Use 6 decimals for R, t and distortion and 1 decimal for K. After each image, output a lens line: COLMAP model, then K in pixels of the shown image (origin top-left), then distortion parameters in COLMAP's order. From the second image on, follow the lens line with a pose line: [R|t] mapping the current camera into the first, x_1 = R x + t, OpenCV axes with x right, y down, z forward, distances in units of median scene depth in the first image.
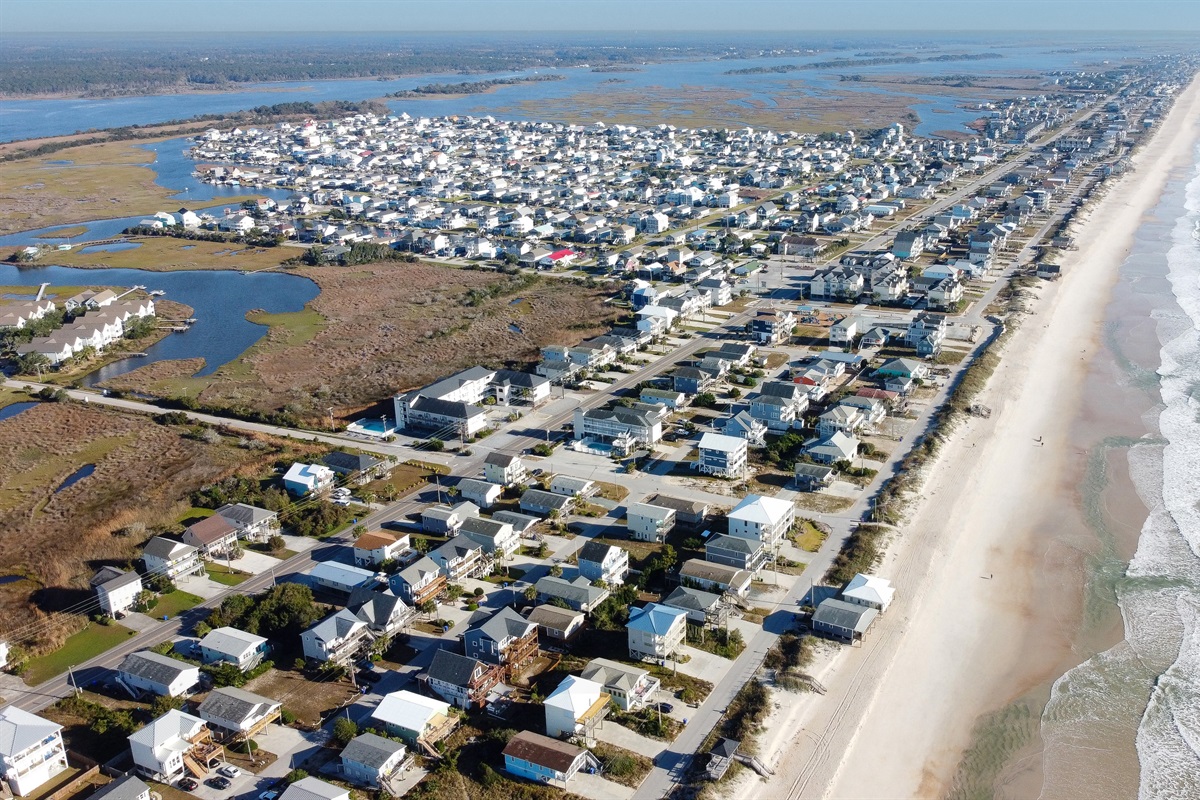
lens RADIAL K [[1079.5, 0, 702.4], [0, 1079.5, 401.1], [0, 0, 1]] dist [0.003080, -0.009204]
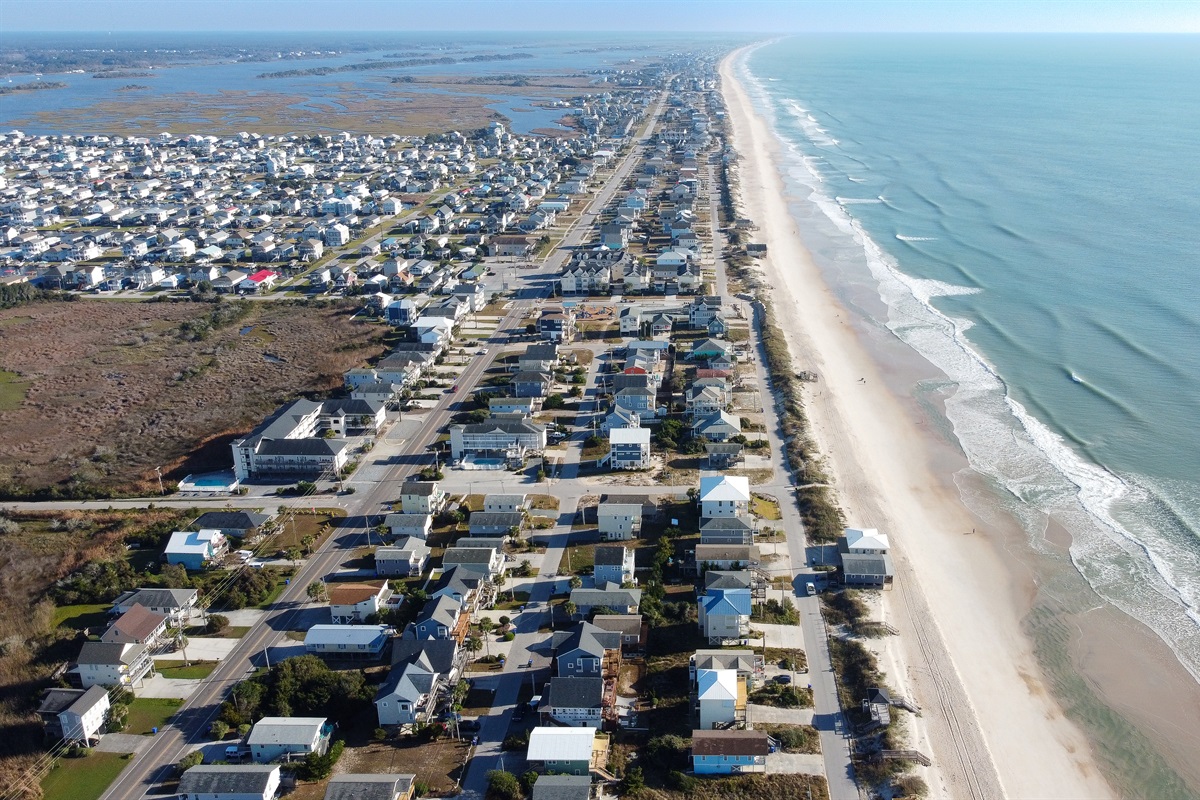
lens RADIAL K [[1079.5, 0, 702.4], [0, 1079.5, 401.1], [0, 0, 1]] dist [0.003080, -0.009204]
pose [[0.908966, -0.135157, 0.394352, -0.250185], [0.135450, 0.990410, 0.027237, -0.009523], [-0.394251, 0.028657, 0.918556, 0.039032]]
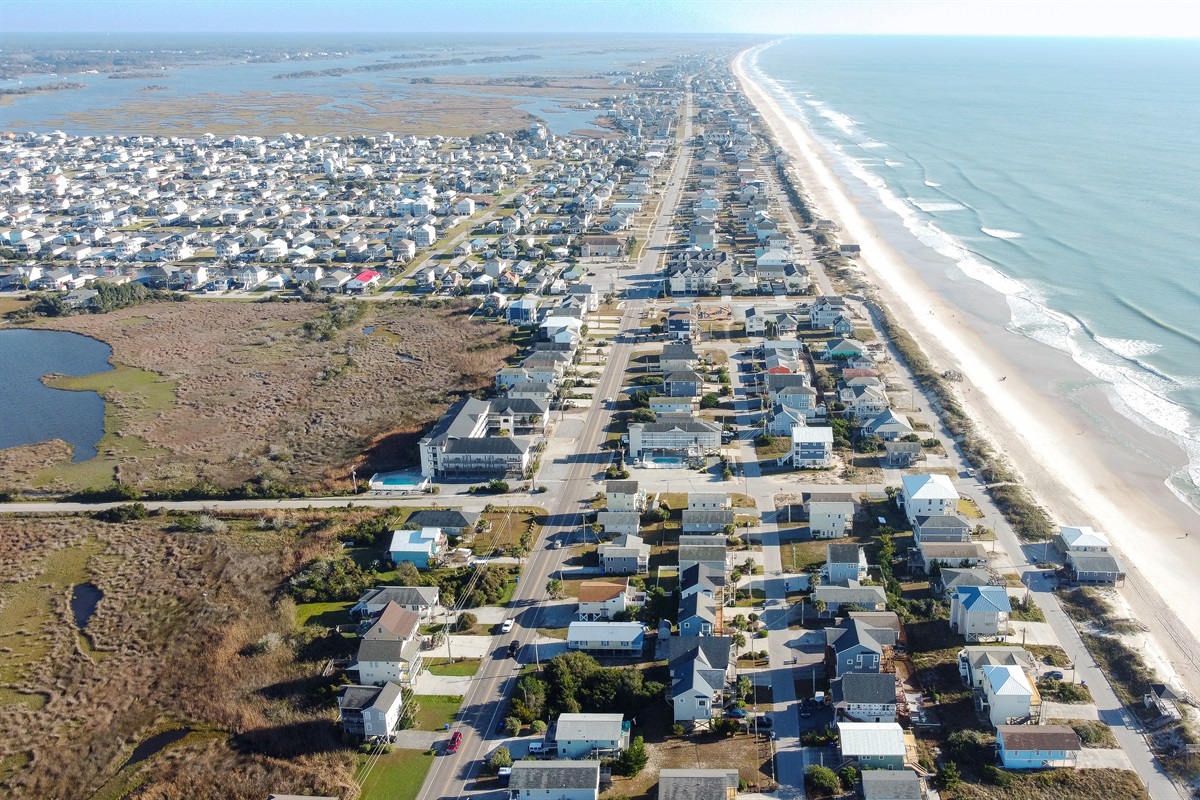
lens RADIAL K [[1079.5, 0, 702.4], [0, 1079.5, 401.1], [0, 0, 1]] dist [0.003080, -0.009204]
pose [[0.906780, -0.134718, 0.399501, -0.379208], [0.135438, 0.990429, 0.026573, -0.026715], [-0.399258, 0.030012, 0.916347, 0.092134]]
